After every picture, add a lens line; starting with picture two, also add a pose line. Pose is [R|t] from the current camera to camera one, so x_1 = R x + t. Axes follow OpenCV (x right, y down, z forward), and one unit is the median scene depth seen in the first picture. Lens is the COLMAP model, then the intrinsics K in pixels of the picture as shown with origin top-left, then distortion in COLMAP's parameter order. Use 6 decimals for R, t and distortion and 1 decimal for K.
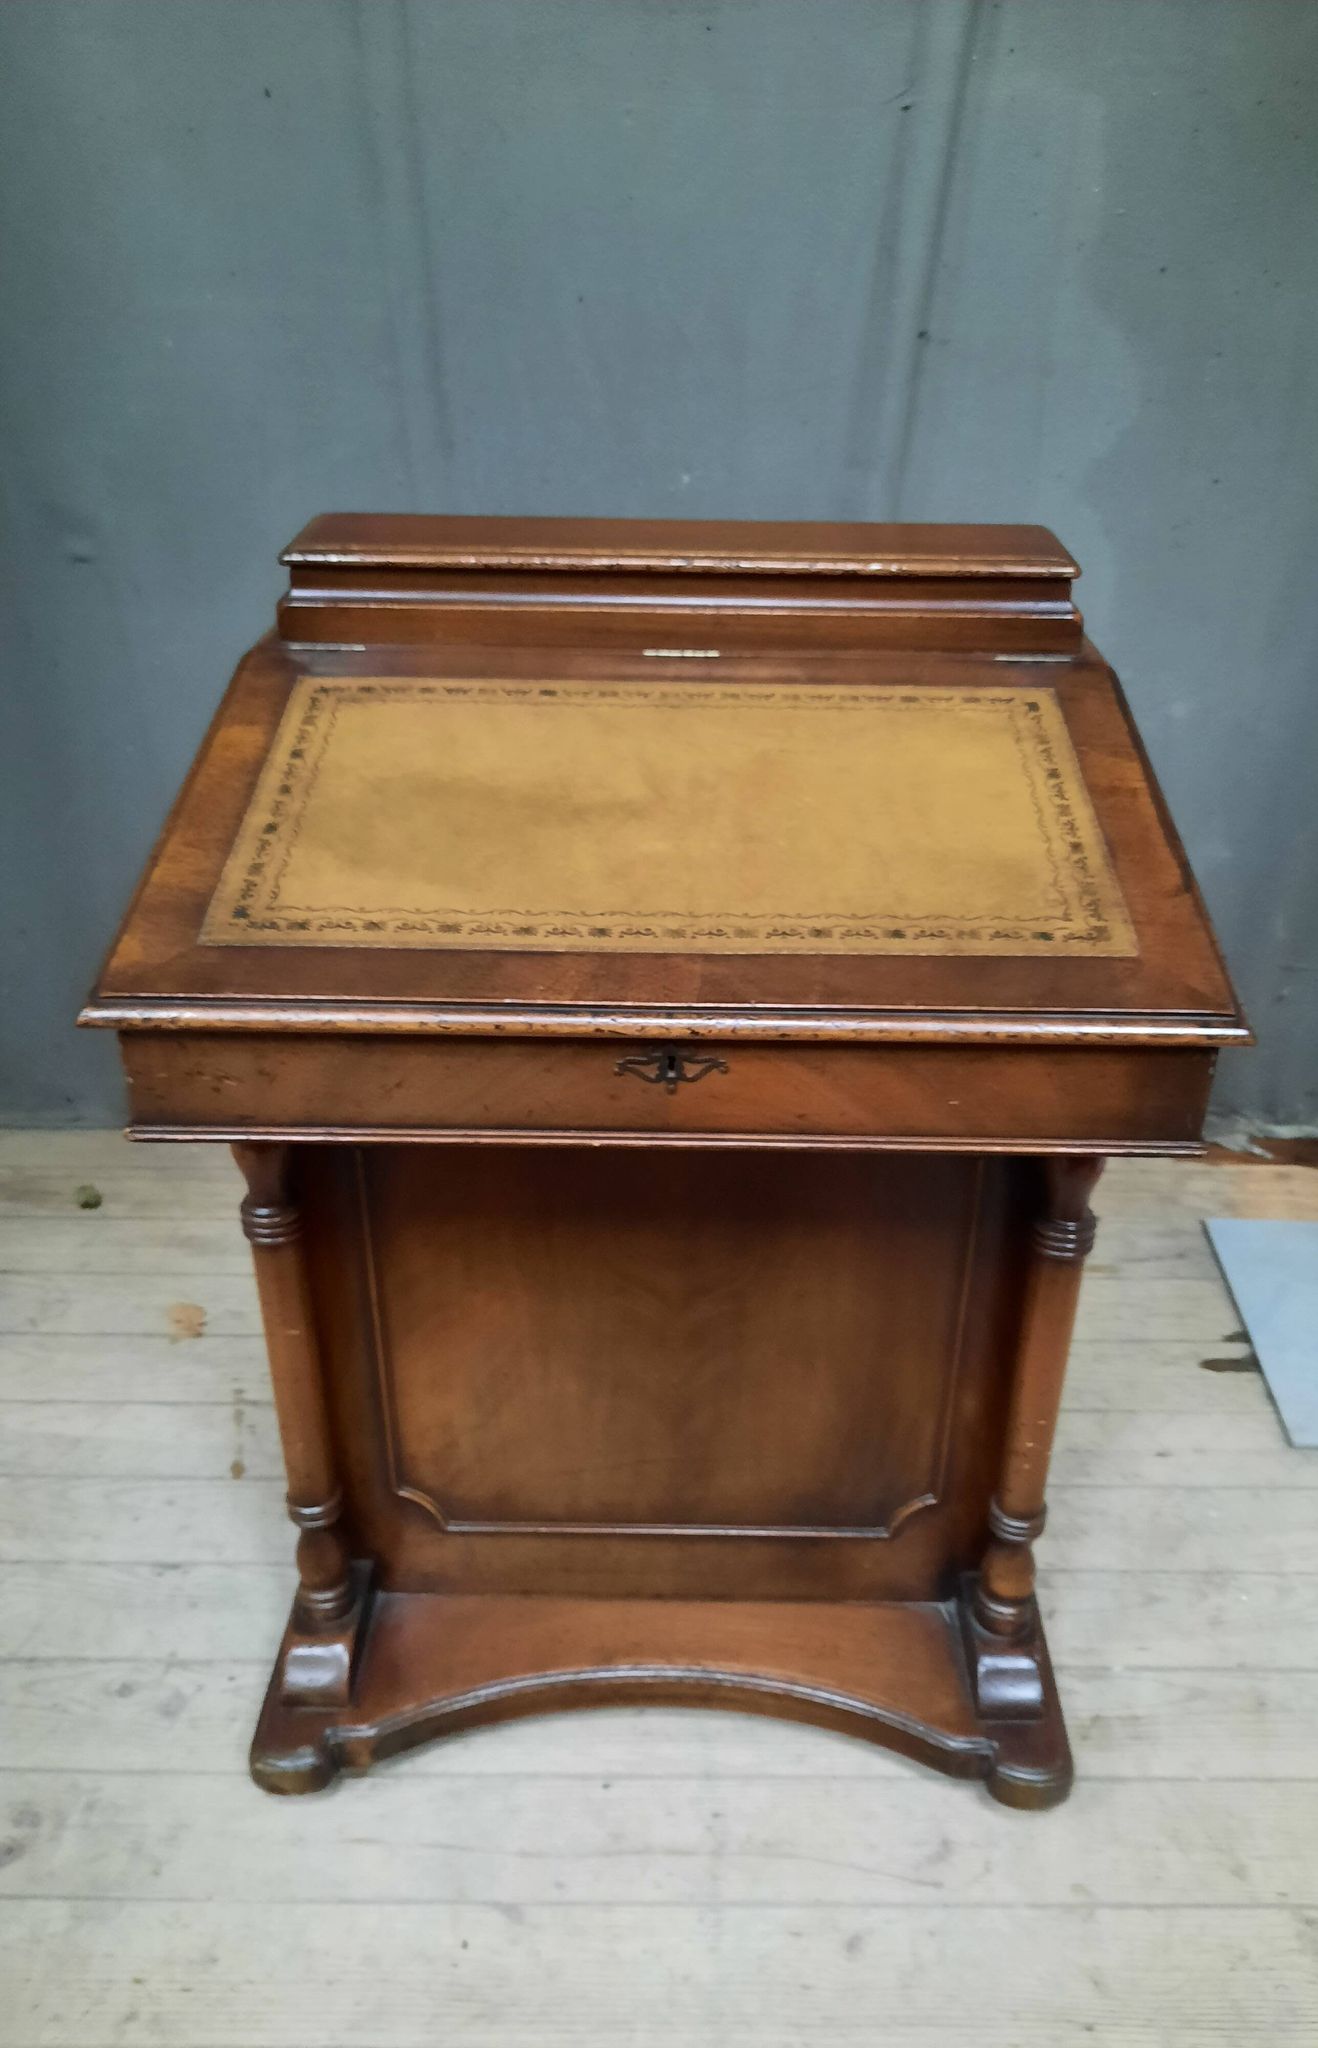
lens RADIAL K [[1550.4, 0, 689.9], [0, 1550.4, 1029.5], [0, 0, 1]] dist [0.030604, -0.048334]
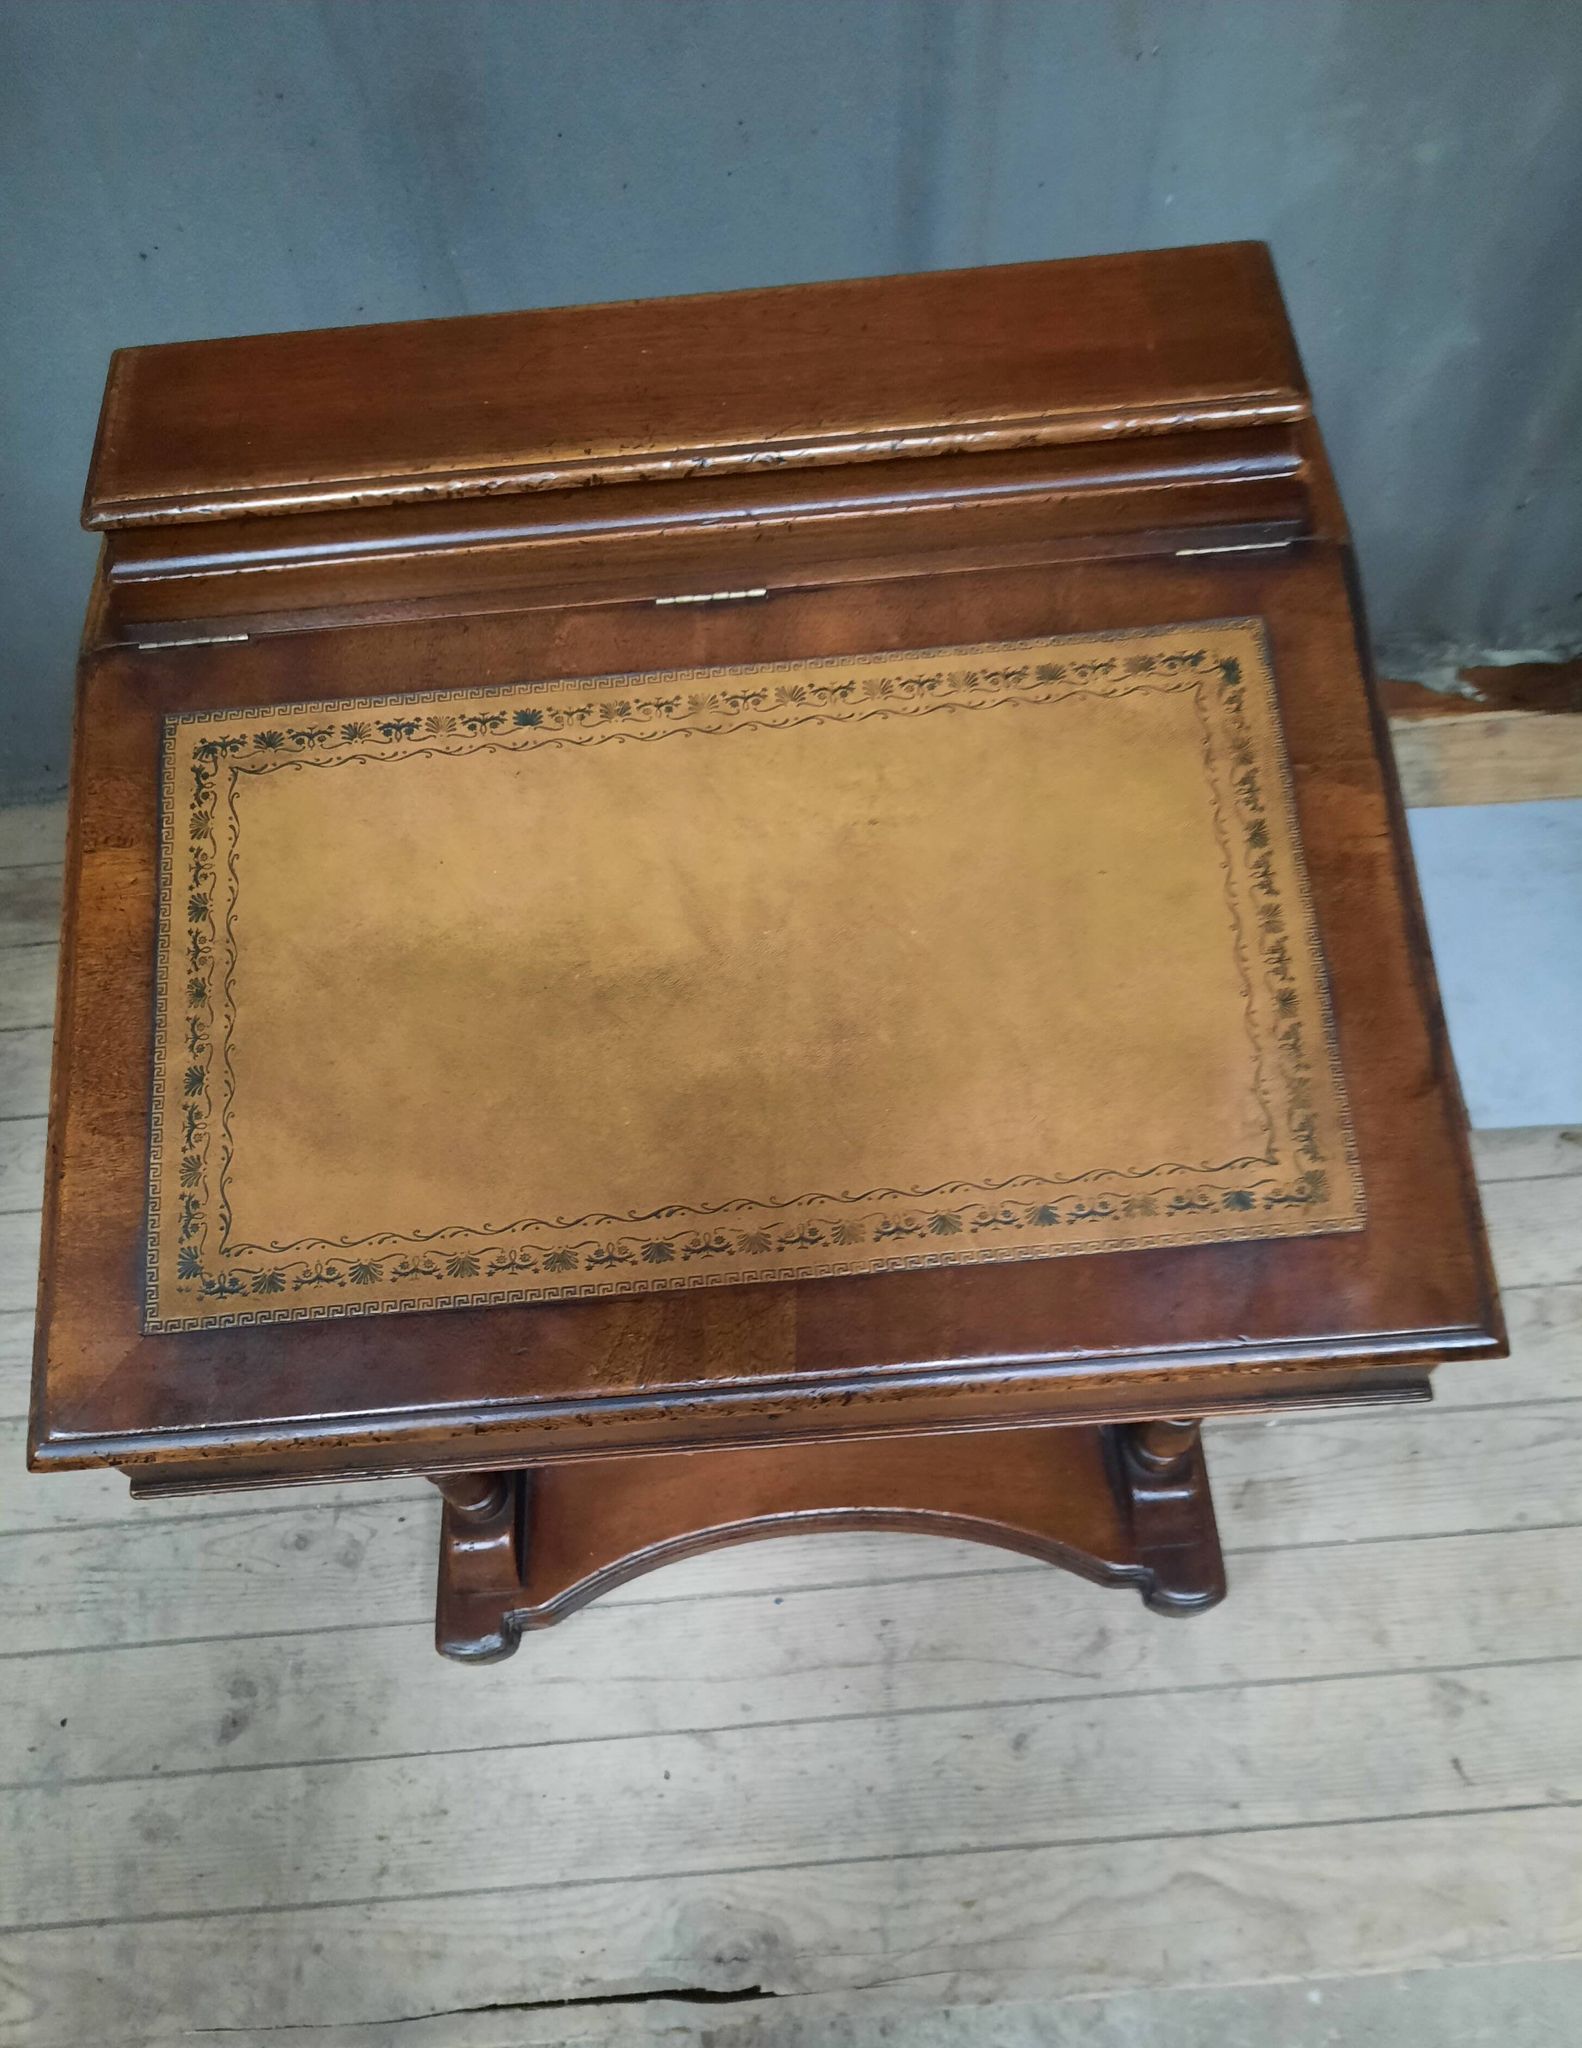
lens RADIAL K [[1622.0, 0, 801.7], [0, 1622.0, 1082.1], [0, 0, 1]] dist [0.018707, -0.010591]
pose [[0.994786, -0.095861, -0.034815, 0.036475], [0.099797, 0.844587, 0.526035, -0.411648], [-0.021022, -0.526766, 0.849750, 0.272187]]
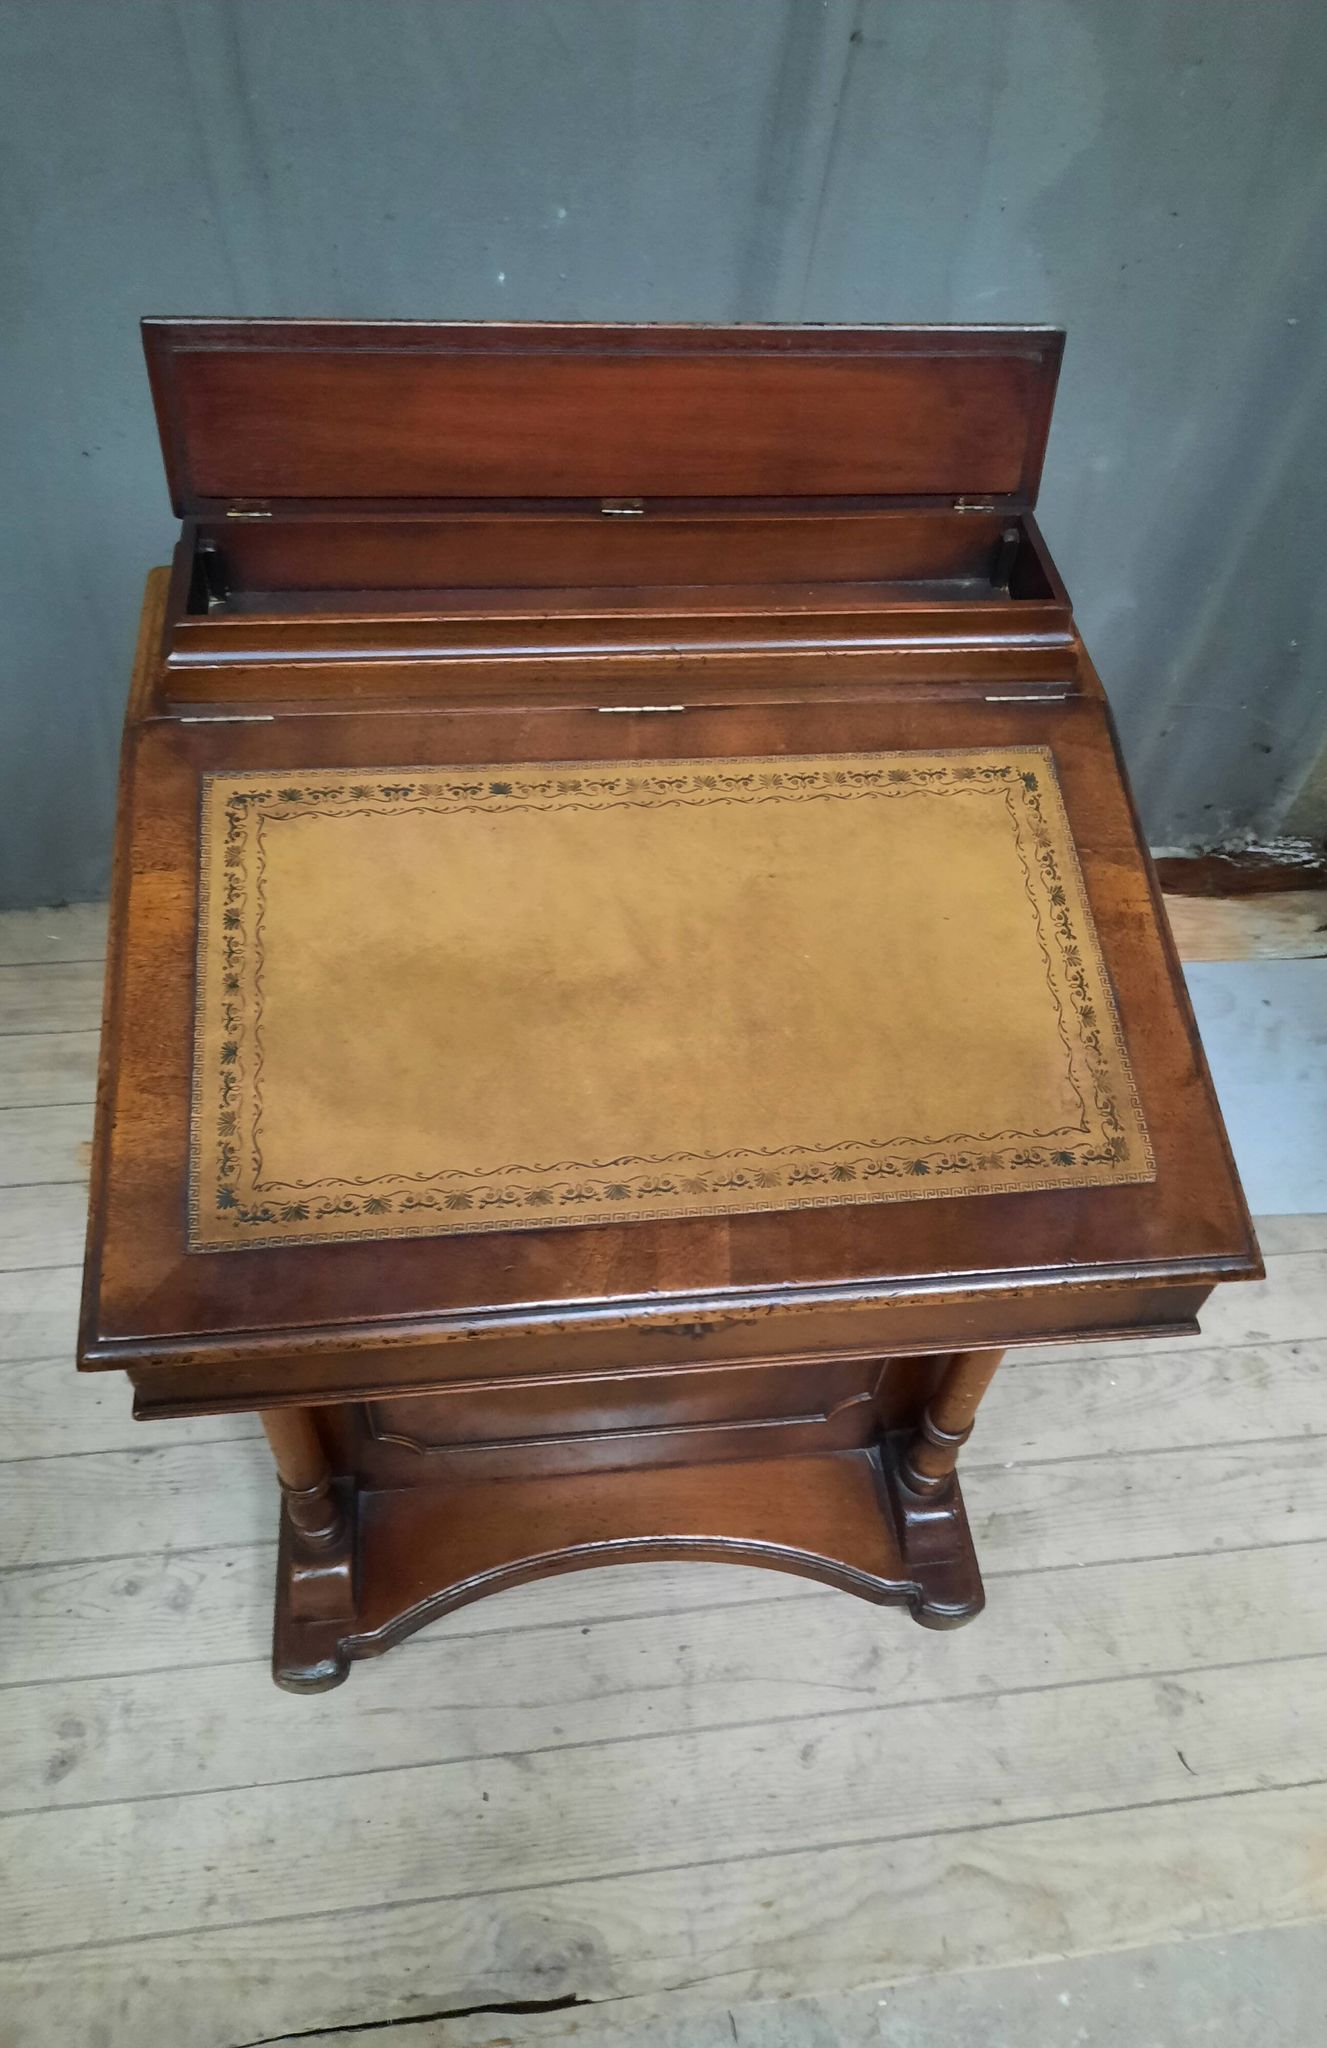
lens RADIAL K [[1520.3, 0, 681.1], [0, 1520.3, 1013.5], [0, 0, 1]] dist [0.031652, -0.038240]
pose [[0.990787, -0.067043, 0.117667, -0.091695], [0.017835, 0.925893, 0.377365, -0.388516], [-0.134247, -0.371790, 0.918559, 0.131829]]
